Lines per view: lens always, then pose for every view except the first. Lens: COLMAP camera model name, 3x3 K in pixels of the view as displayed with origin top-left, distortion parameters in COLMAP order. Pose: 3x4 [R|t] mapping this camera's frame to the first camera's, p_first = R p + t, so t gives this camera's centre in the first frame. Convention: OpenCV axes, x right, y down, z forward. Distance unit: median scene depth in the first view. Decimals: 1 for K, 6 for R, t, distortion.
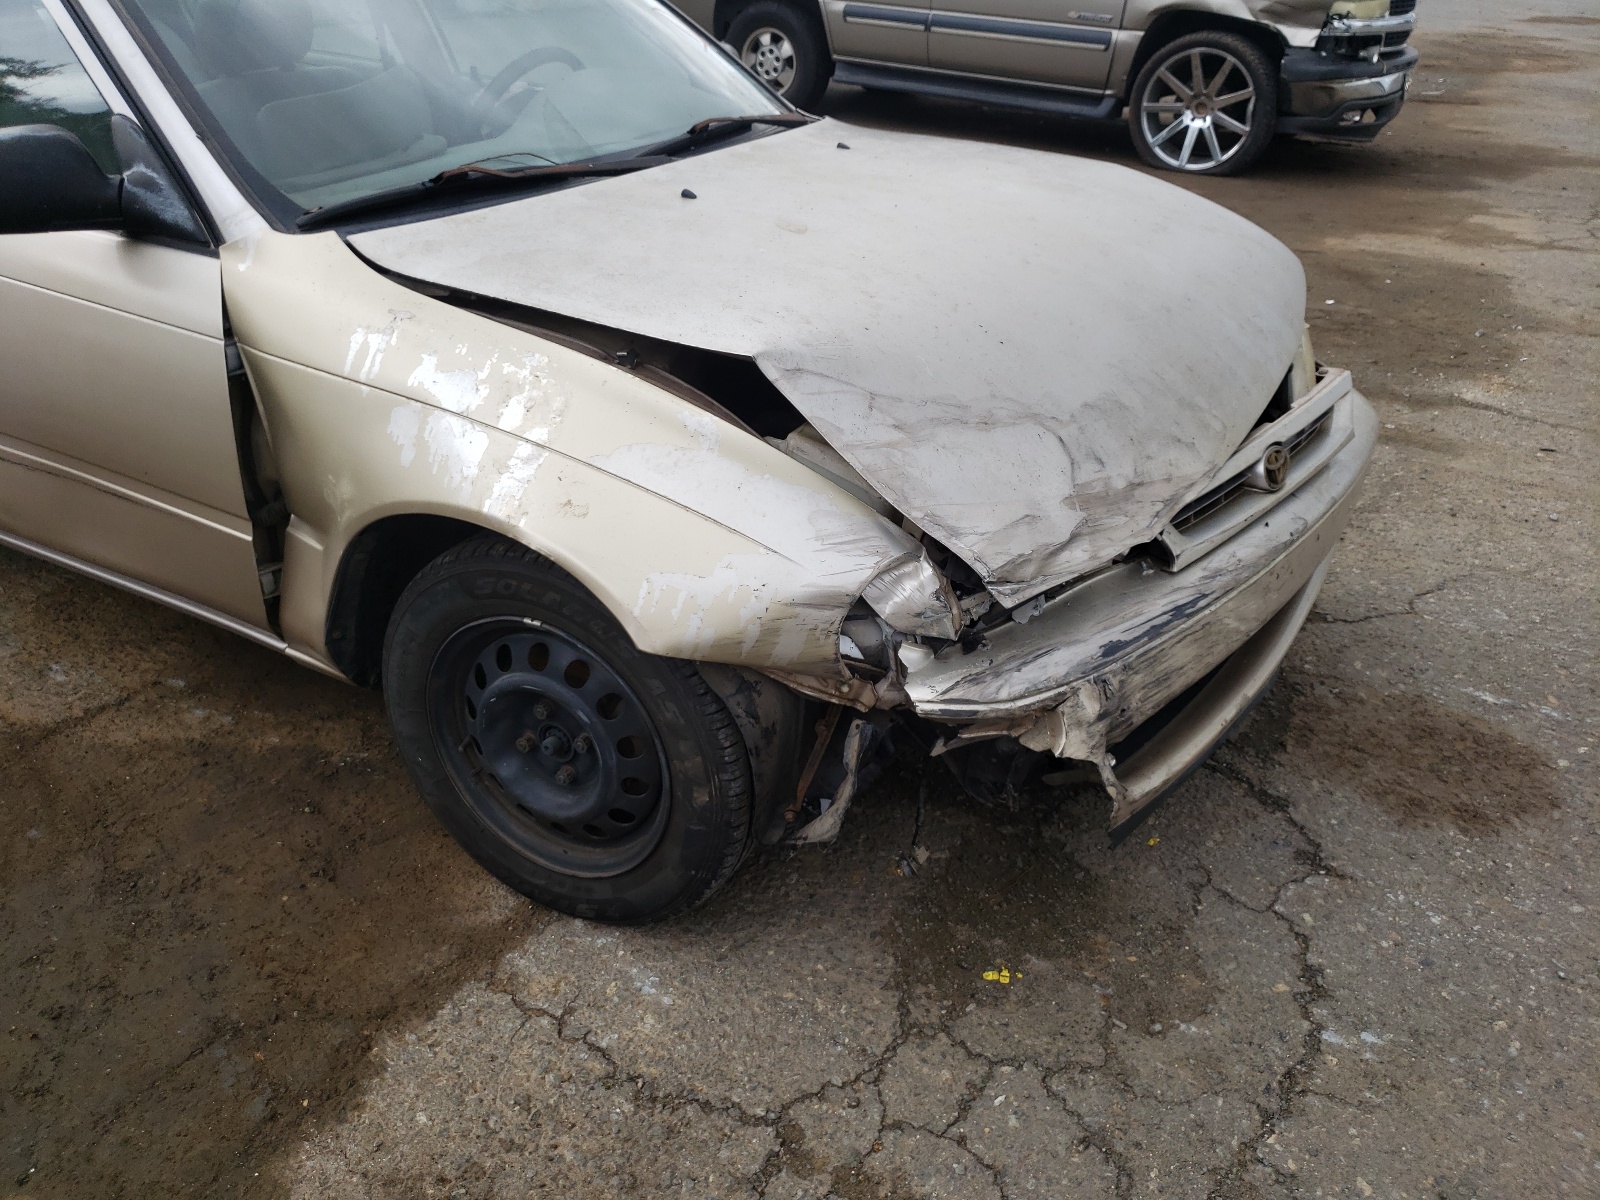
lens RADIAL K [[1208.9, 0, 800.9], [0, 1208.9, 662.3], [0, 0, 1]] dist [-0.004556, 0.040899]
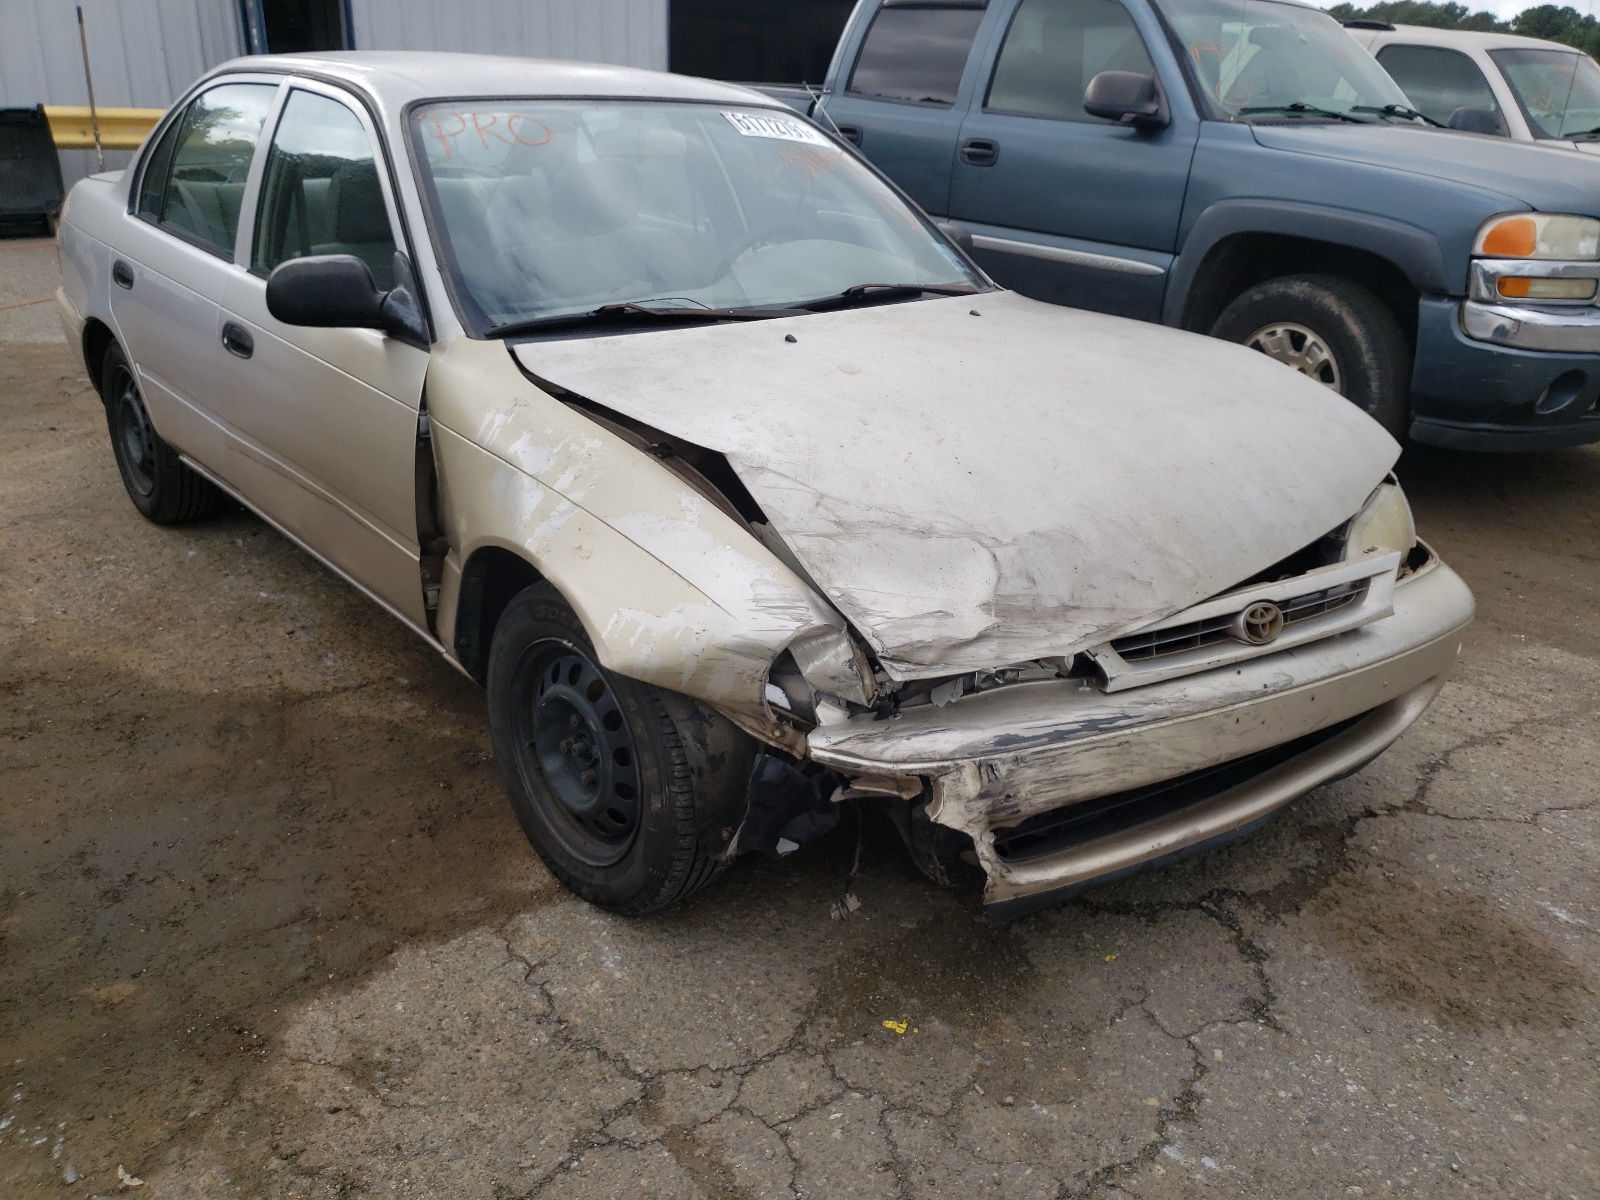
lens RADIAL K [[1208.9, 0, 800.9], [0, 1208.9, 662.3], [0, 0, 1]] dist [-0.004556, 0.040899]
pose [[0.940328, 0.154061, -0.303393, 0.393868], [-0.191032, 0.976875, -0.096027, 0.060831], [0.281583, 0.148255, 0.948014, -0.135281]]
